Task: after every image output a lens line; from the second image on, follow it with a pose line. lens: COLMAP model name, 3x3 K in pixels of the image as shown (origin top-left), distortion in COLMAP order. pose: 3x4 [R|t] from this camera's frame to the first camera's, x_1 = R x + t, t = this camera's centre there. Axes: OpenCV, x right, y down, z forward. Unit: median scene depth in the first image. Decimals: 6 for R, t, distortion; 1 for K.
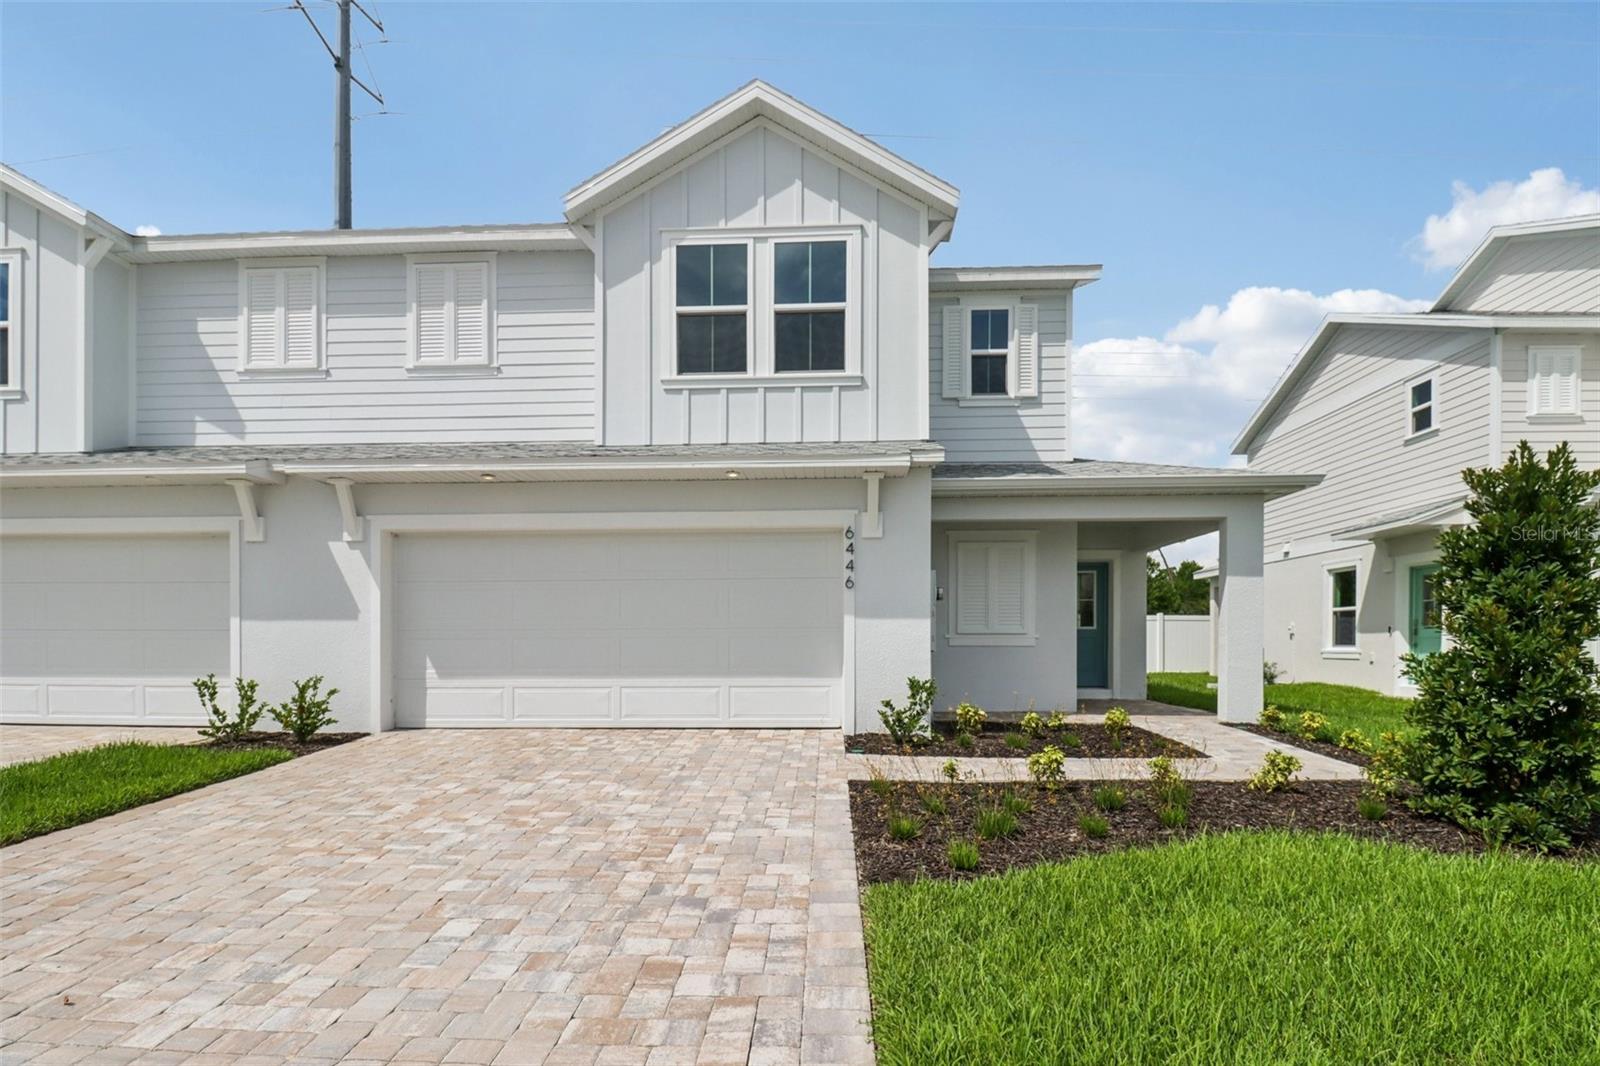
lens RADIAL K [[794.4, 0, 798.7], [0, 794.4, 638.2], [0, 0, 1]] dist [0.003464, 0.000311]
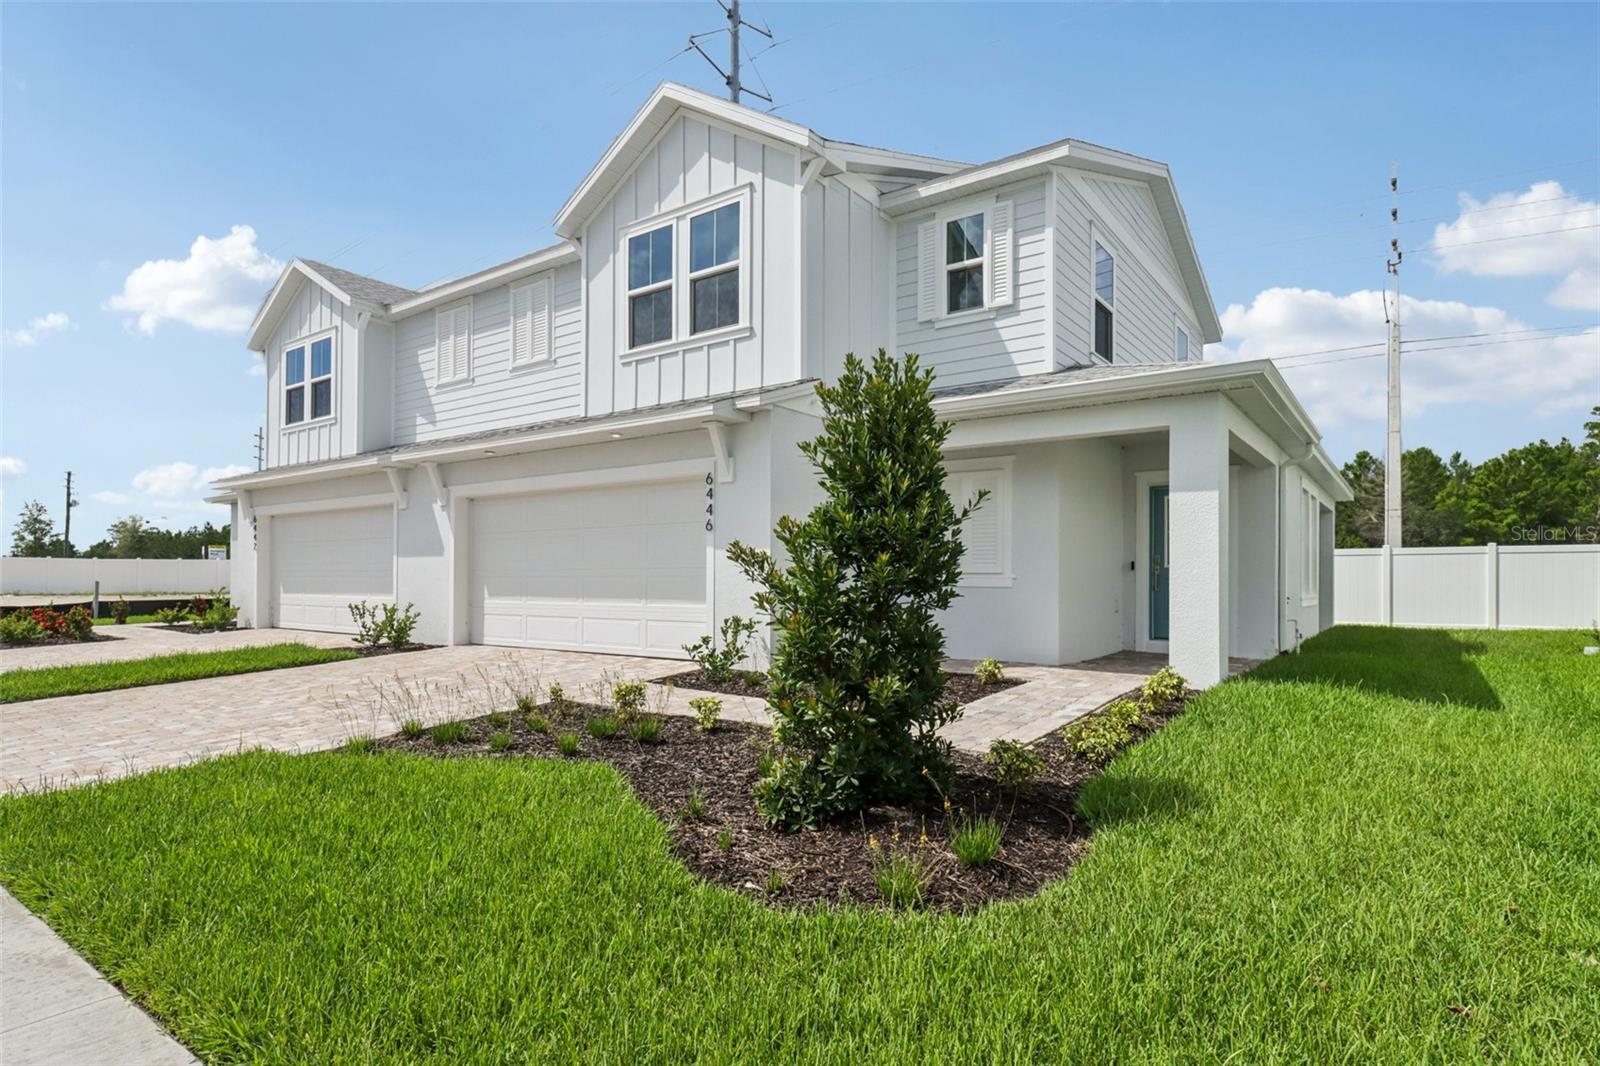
lens RADIAL K [[841.2, 0, 803.7], [0, 841.2, 561.6], [0, 0, 1]] dist [-0.002191, -0.000189]
pose [[0.837642, -0.004741, -0.546199, 0.731566], [-0.003967, 0.999883, -0.014763, -0.005196], [0.546205, 0.014533, 0.837525, 0.117749]]
